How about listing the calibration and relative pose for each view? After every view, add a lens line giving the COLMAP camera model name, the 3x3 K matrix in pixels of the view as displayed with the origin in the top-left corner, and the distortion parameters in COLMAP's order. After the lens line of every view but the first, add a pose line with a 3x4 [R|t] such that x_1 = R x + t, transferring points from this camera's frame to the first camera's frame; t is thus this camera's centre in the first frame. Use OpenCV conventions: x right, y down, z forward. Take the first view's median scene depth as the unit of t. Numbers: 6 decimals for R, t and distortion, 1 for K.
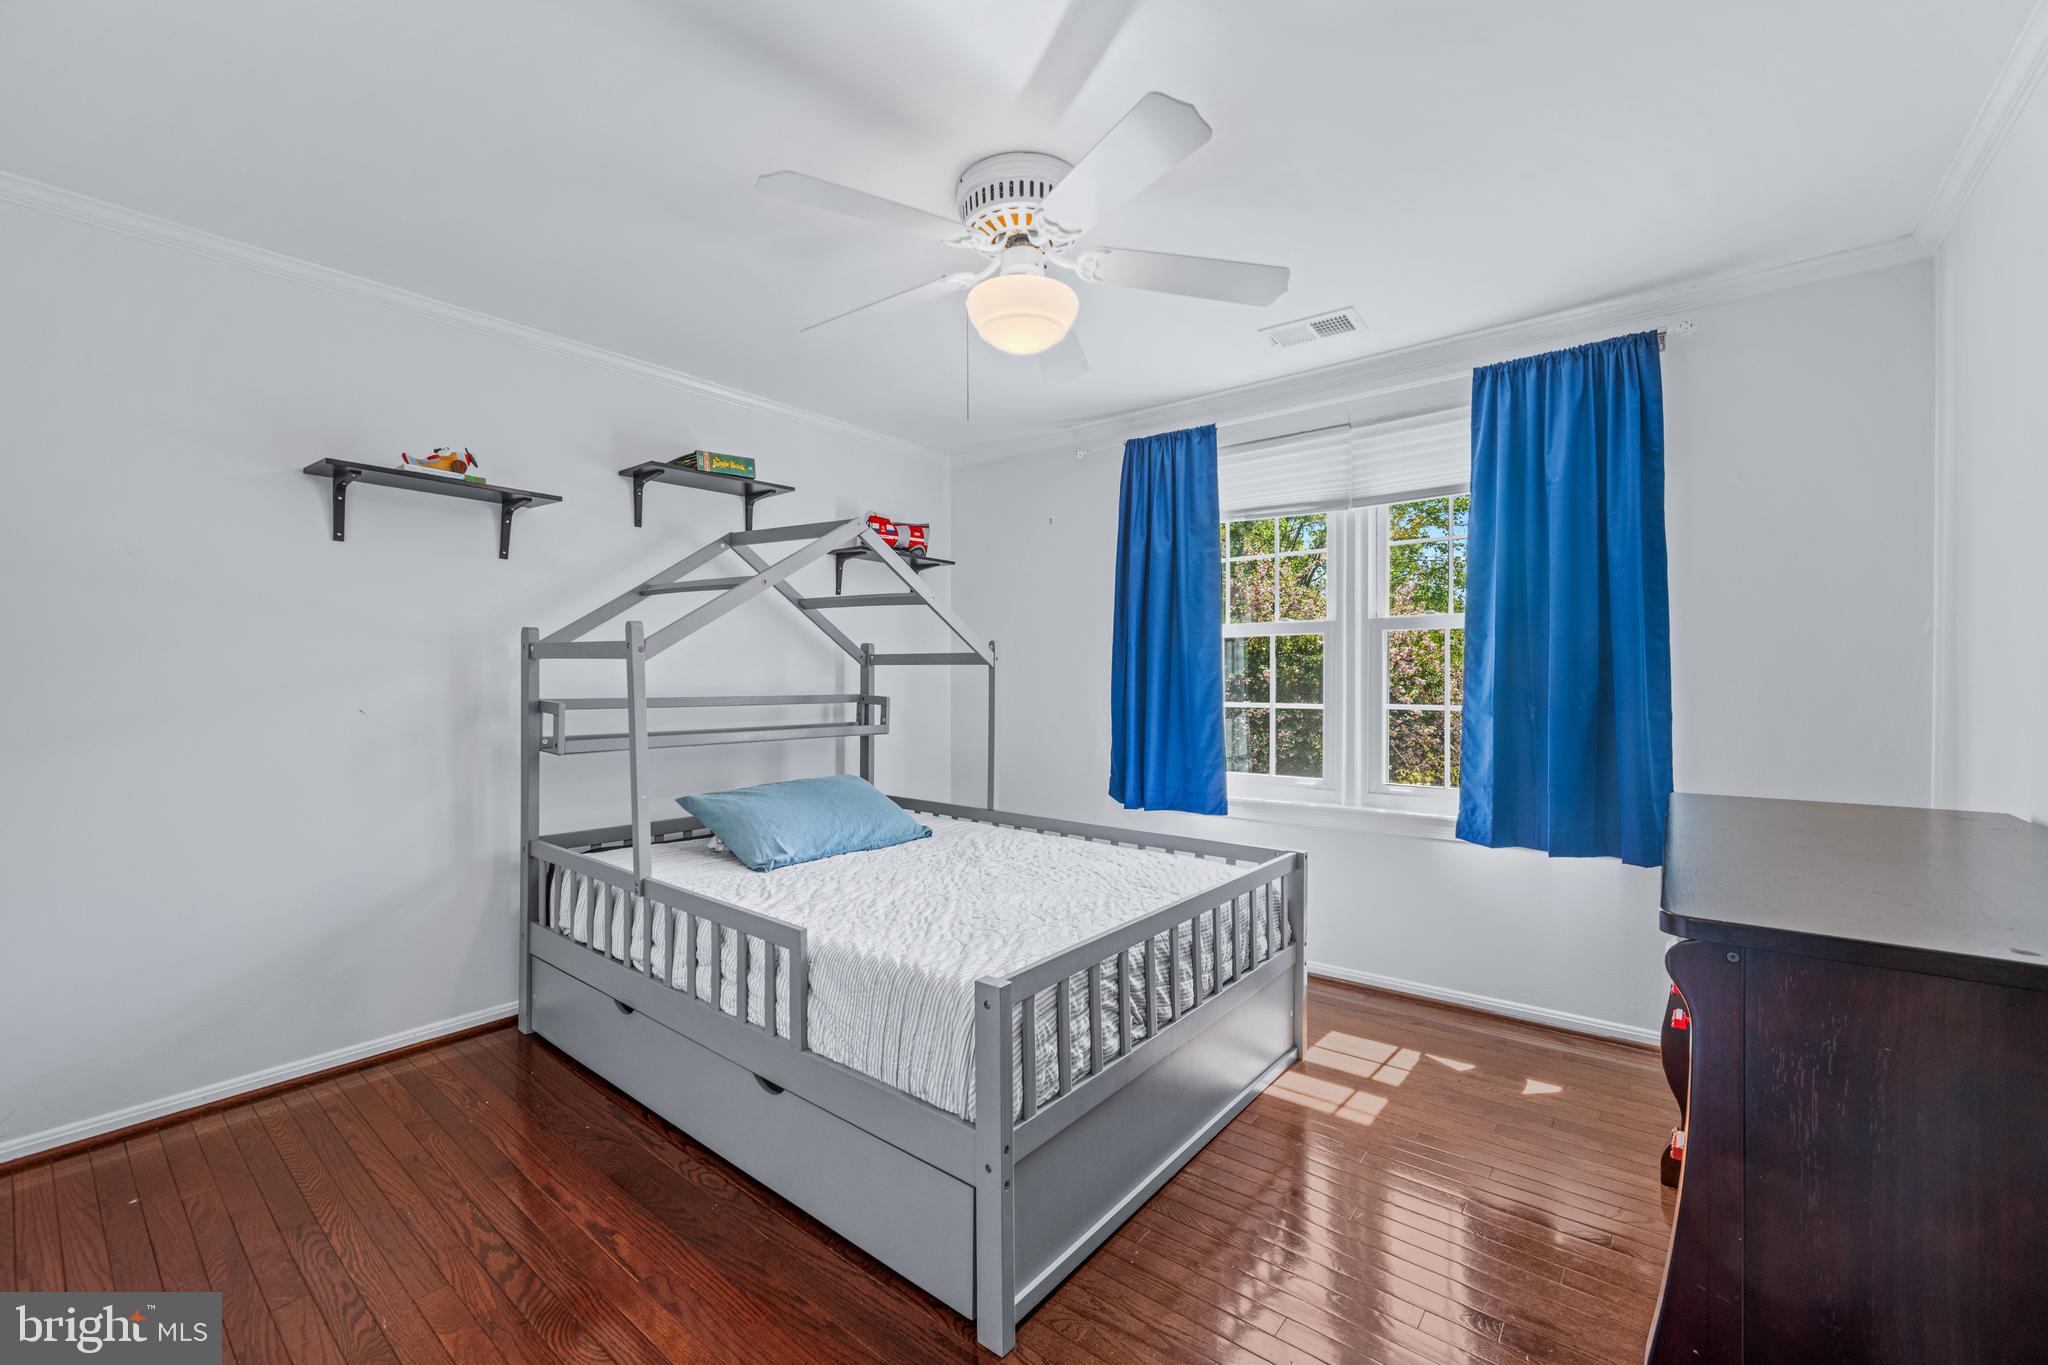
lens RADIAL K [[828.2, 0, 1028.0], [0, 828.2, 666.5], [0, 0, 1]] dist [-0.000140, -0.000091]
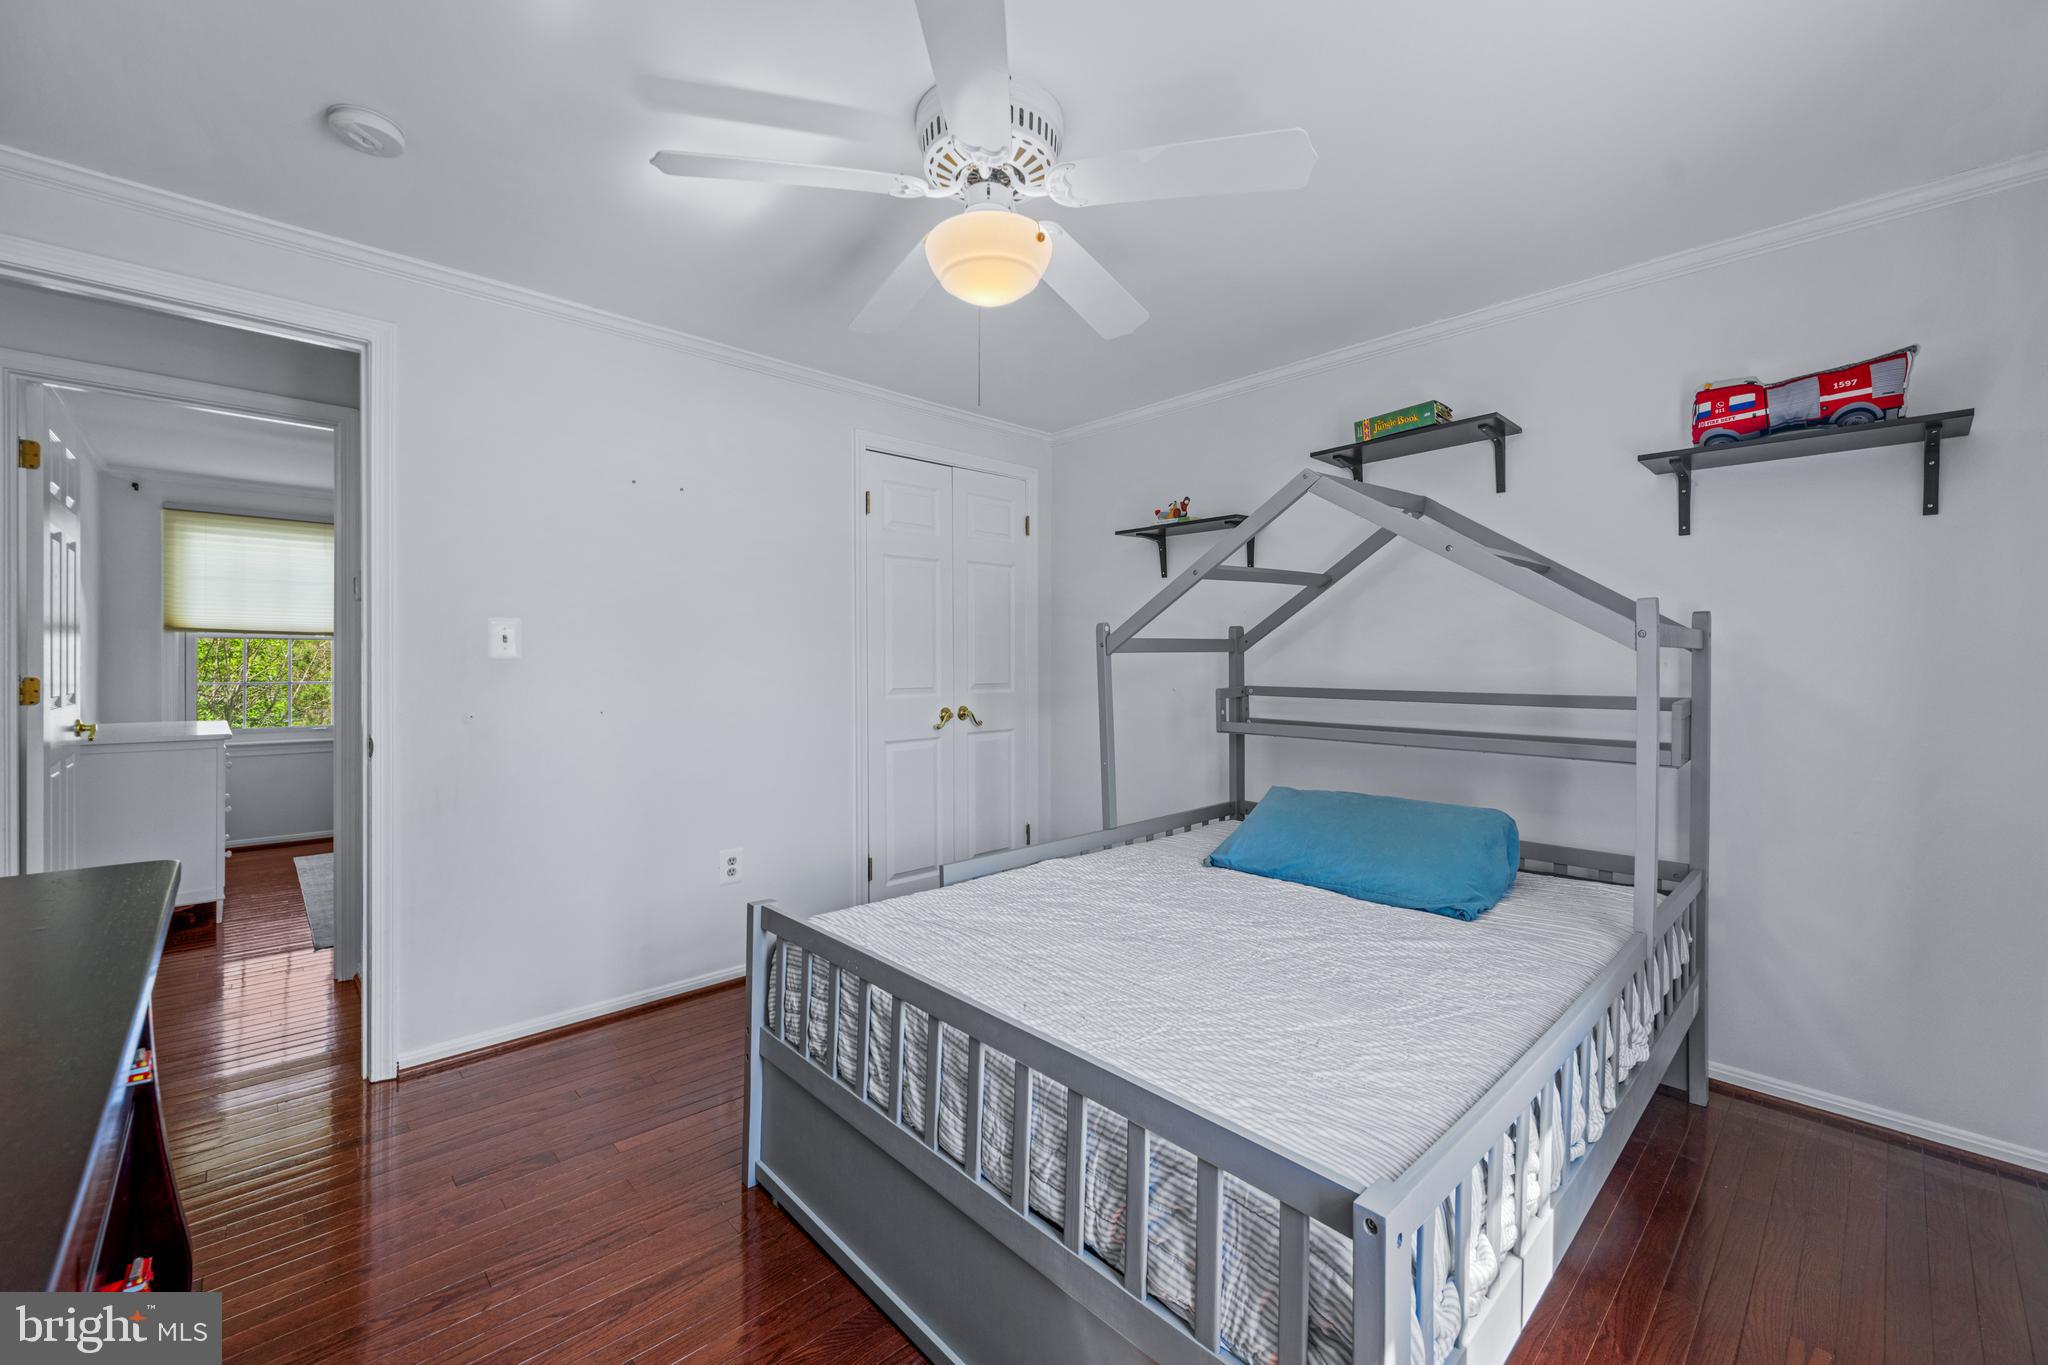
lens RADIAL K [[828.2, 0, 1028.0], [0, 828.2, 666.5], [0, 0, 1]] dist [-0.000140, -0.000091]
pose [[-0.139371, -0.001862, -0.990238, 0.545792], [0.005412, 0.999982, -0.002643, 0.010902], [0.990225, -0.005728, -0.139359, 0.740890]]
